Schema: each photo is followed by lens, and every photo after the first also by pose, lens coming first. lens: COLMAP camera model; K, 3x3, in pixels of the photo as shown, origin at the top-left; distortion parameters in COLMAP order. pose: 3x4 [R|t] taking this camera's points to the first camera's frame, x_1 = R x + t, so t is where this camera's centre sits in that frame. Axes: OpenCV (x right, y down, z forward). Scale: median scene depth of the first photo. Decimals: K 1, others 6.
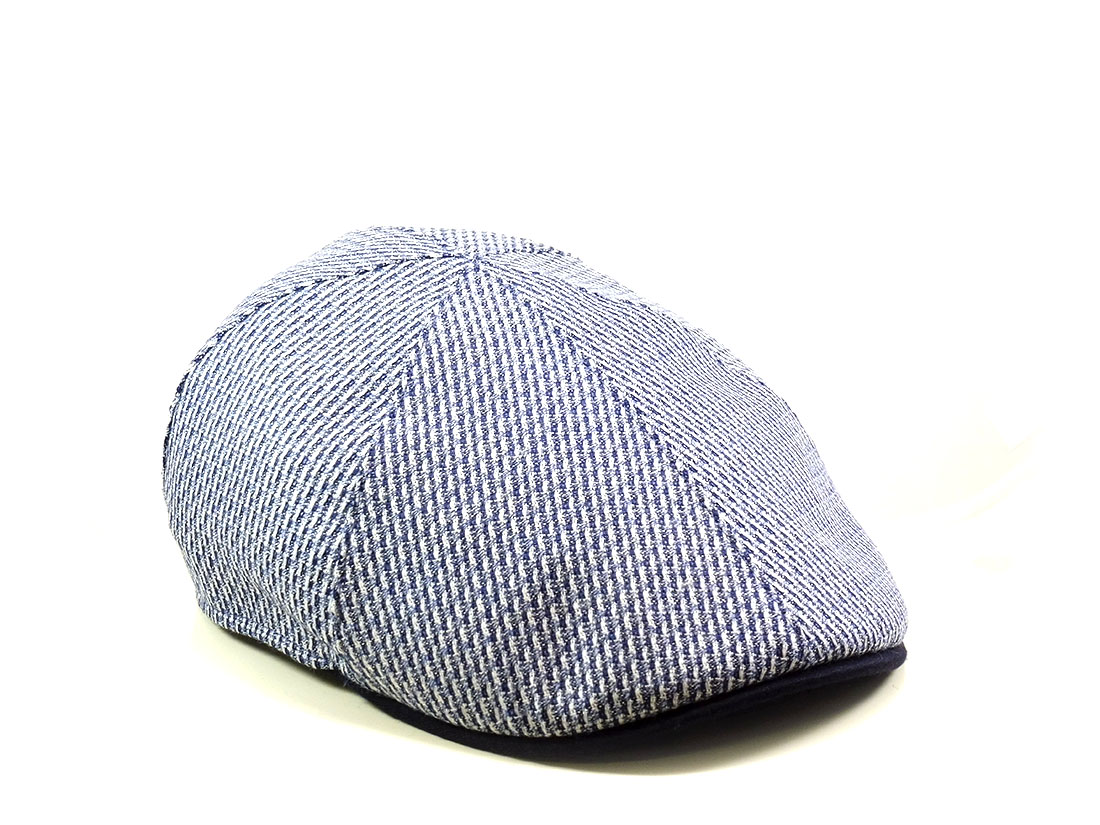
lens RADIAL K [[3160.6, 0, 550.0], [0, 3160.6, 412.5], [0, 0, 1]] dist [1.257296, -46.100688]
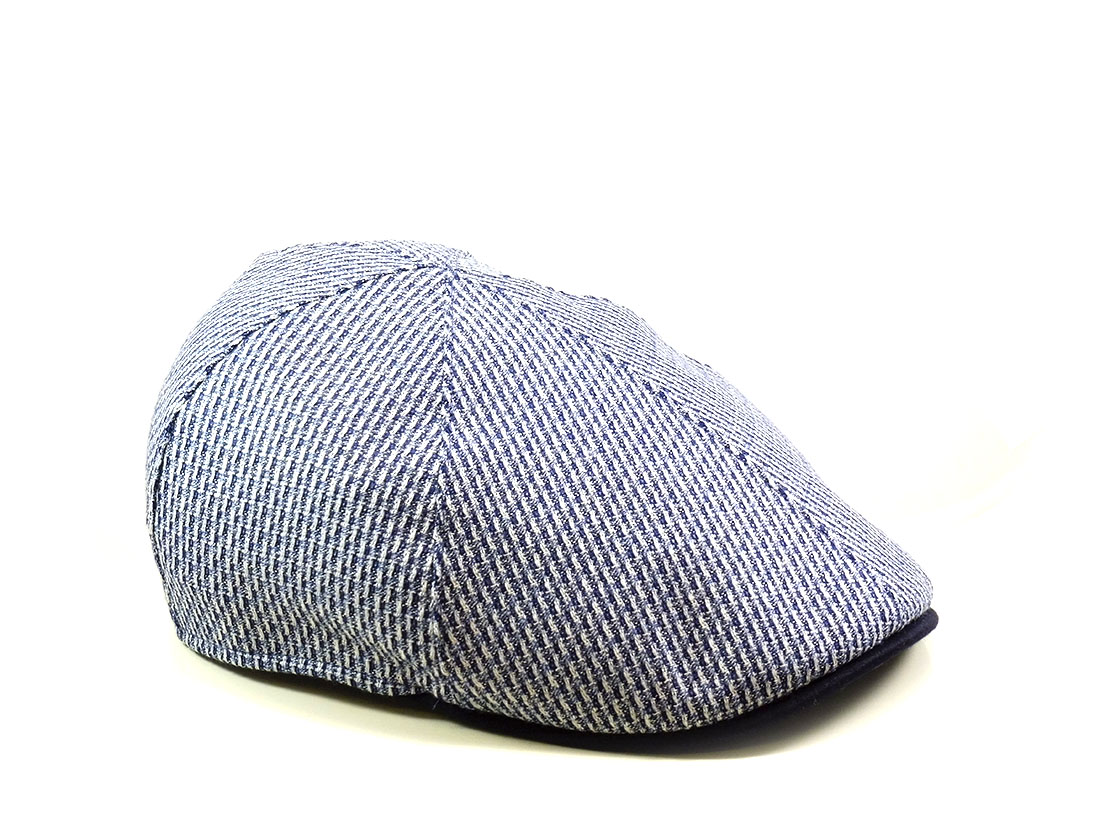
lens RADIAL K [[3160.6, 0, 550.0], [0, 3160.6, 412.5], [0, 0, 1]] dist [1.257296, -46.100688]
pose [[0.936067, -0.100517, 0.337158, -0.361208], [0.099933, 0.994810, 0.019135, -0.020811], [-0.337332, 0.015782, 0.941253, 0.062960]]
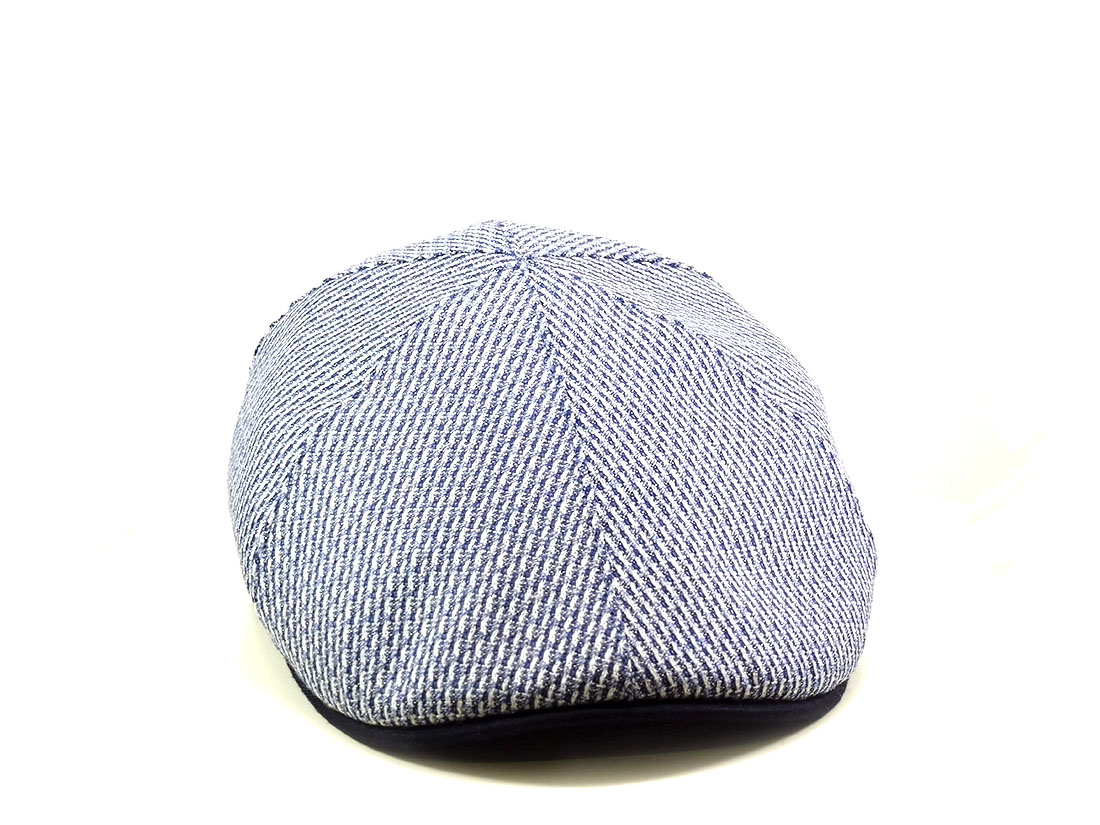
lens RADIAL K [[3160.6, 0, 550.0], [0, 3160.6, 412.5], [0, 0, 1]] dist [1.257296, -46.100688]
pose [[0.897583, 0.125472, -0.422612, 0.452047], [-0.127535, 0.991555, 0.023520, -0.026623], [0.421994, 0.032787, 0.906005, 0.100480]]
